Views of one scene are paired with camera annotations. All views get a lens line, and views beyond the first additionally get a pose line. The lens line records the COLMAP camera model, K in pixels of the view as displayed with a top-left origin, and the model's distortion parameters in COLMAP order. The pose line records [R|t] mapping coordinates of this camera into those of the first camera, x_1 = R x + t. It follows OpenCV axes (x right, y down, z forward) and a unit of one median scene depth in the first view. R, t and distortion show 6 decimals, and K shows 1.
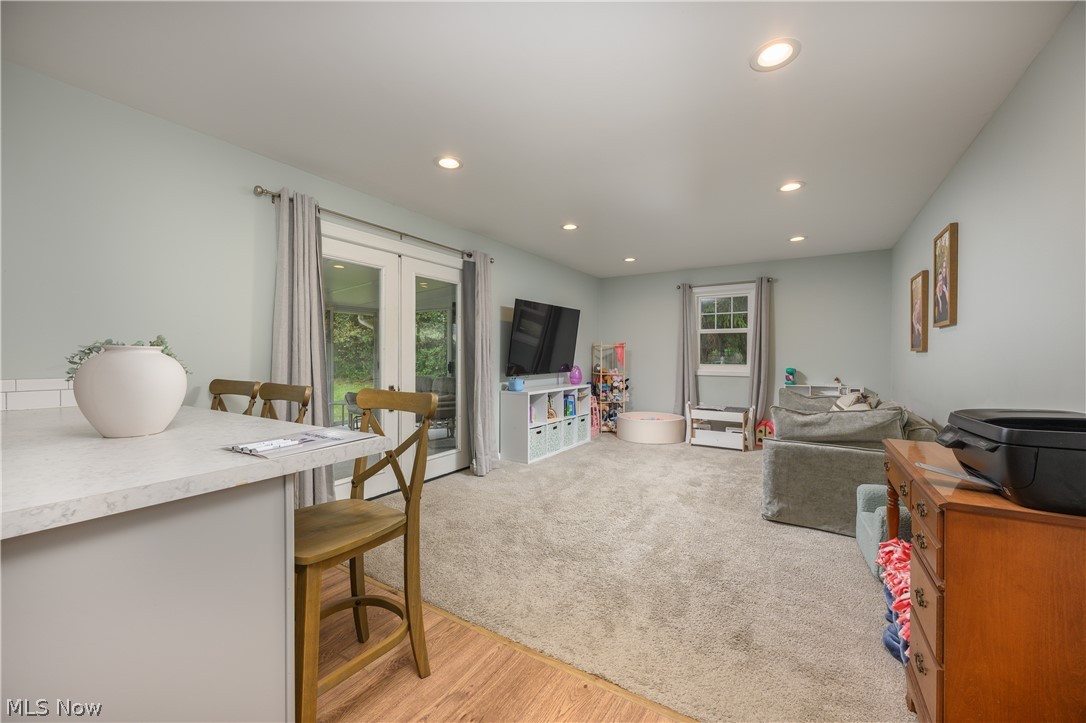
lens RADIAL K [[430.5, 0, 542.5], [0, 430.5, 359.2], [0, 0, 1]] dist [0.000649, -0.000044]
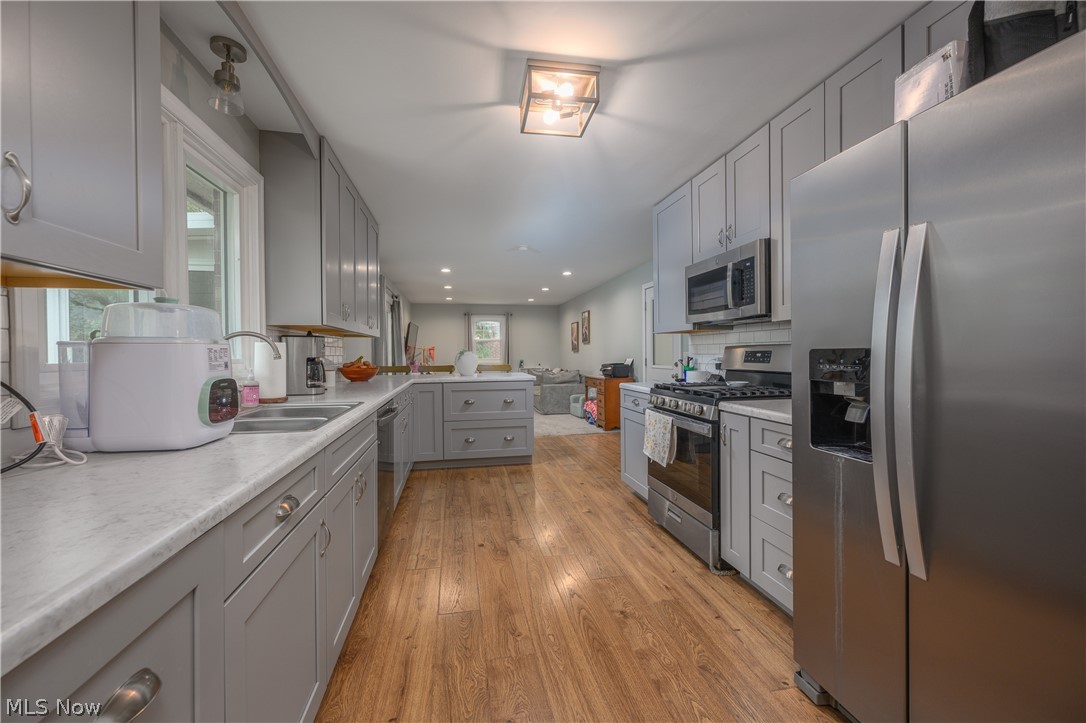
lens RADIAL K [[430.5, 0, 538.4], [0, 430.5, 356.3], [0, 0, 1]] dist [0.000649, -0.000044]
pose [[0.739695, -0.011430, 0.672845, -1.061980], [0.015371, 0.999882, 0.000087, 0.007173], [-0.672767, 0.010277, 0.739783, -0.787824]]
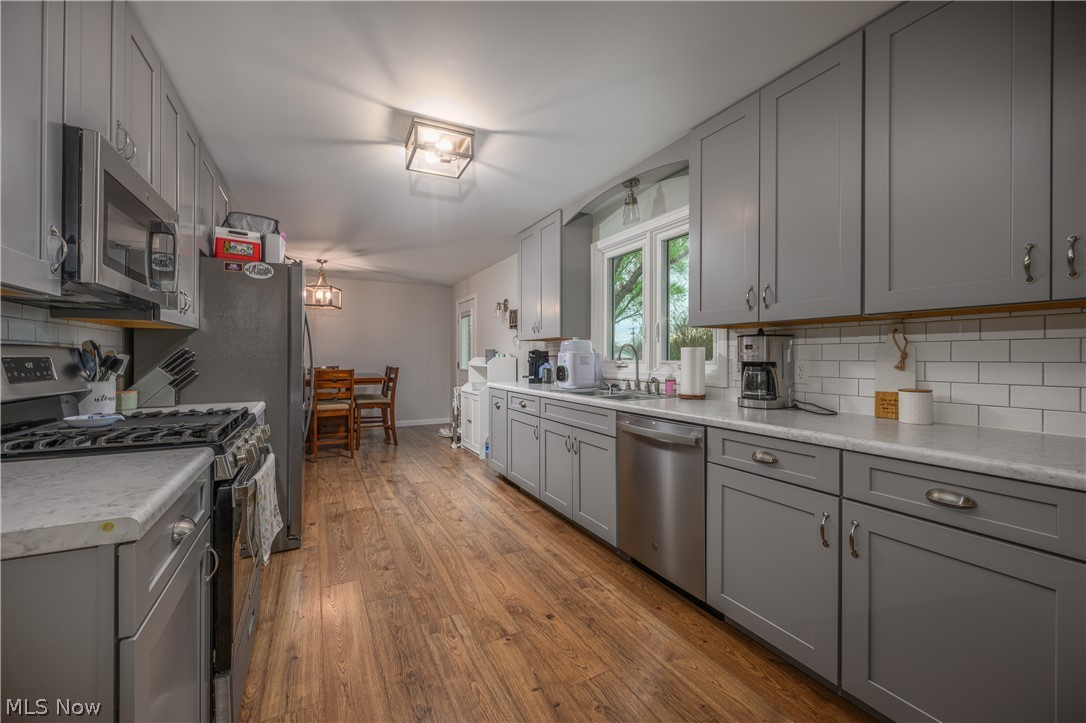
lens RADIAL K [[430.5, 0, 542.4], [0, 430.5, 356.9], [0, 0, 1]] dist [0.000649, -0.000044]
pose [[-0.508709, -0.000573, -0.860938, 2.907908], [-0.010423, 0.999931, 0.005493, -0.042429], [0.860875, 0.011767, -0.508680, 3.113996]]
